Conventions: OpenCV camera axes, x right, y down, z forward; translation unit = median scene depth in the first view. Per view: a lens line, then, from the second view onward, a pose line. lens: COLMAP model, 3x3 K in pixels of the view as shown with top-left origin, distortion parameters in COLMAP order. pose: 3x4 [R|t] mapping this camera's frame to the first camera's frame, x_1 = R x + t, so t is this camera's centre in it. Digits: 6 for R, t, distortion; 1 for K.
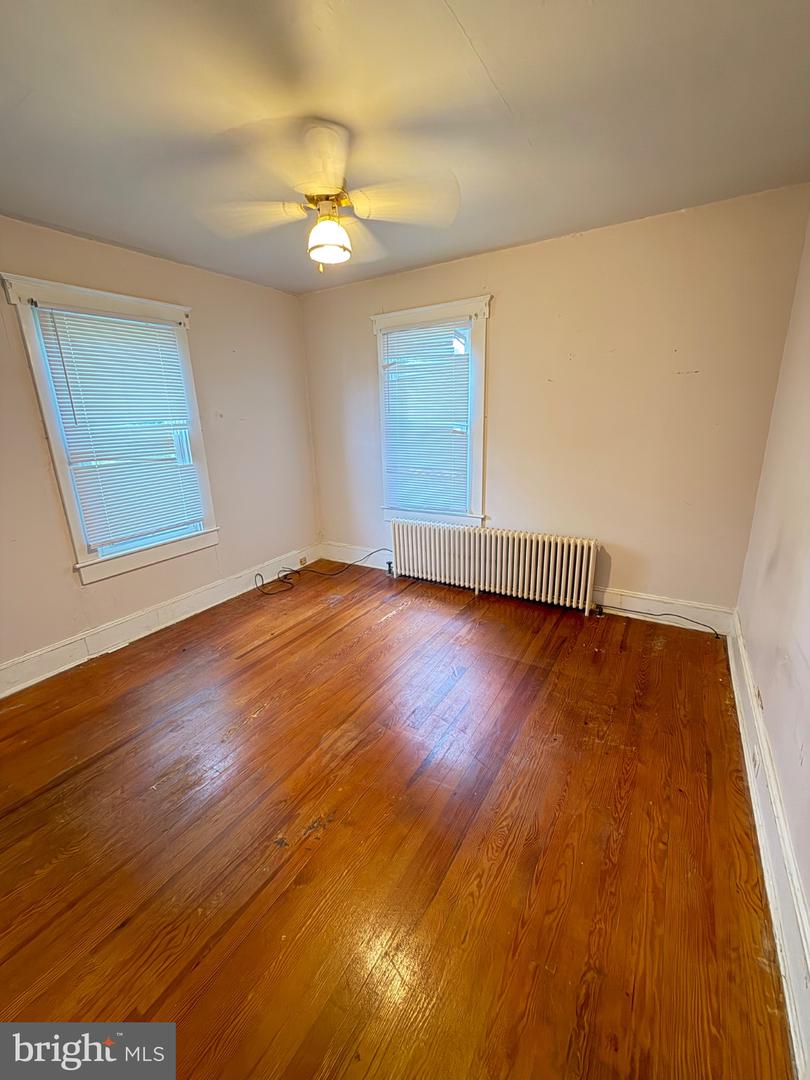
lens RADIAL K [[433.8, 0, 408.3], [0, 433.8, 542.6], [0, 0, 1]] dist [-0.006103, -0.000030]
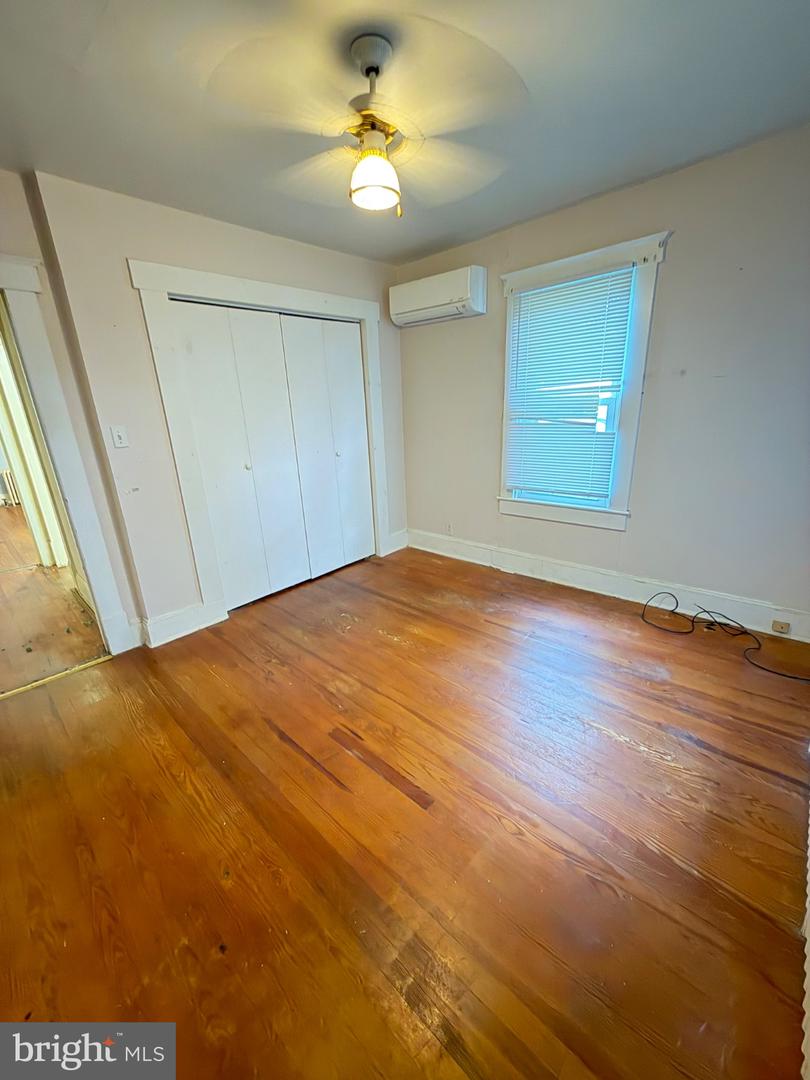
lens RADIAL K [[433.8, 0, 405.2], [0, 433.8, 536.3], [0, 0, 1]] dist [-0.006103, -0.000030]
pose [[-0.205648, 0.327023, -0.922369, 0.443825], [-0.224037, 0.901752, 0.369664, -0.211752], [0.952636, 0.282666, -0.112178, 0.715241]]
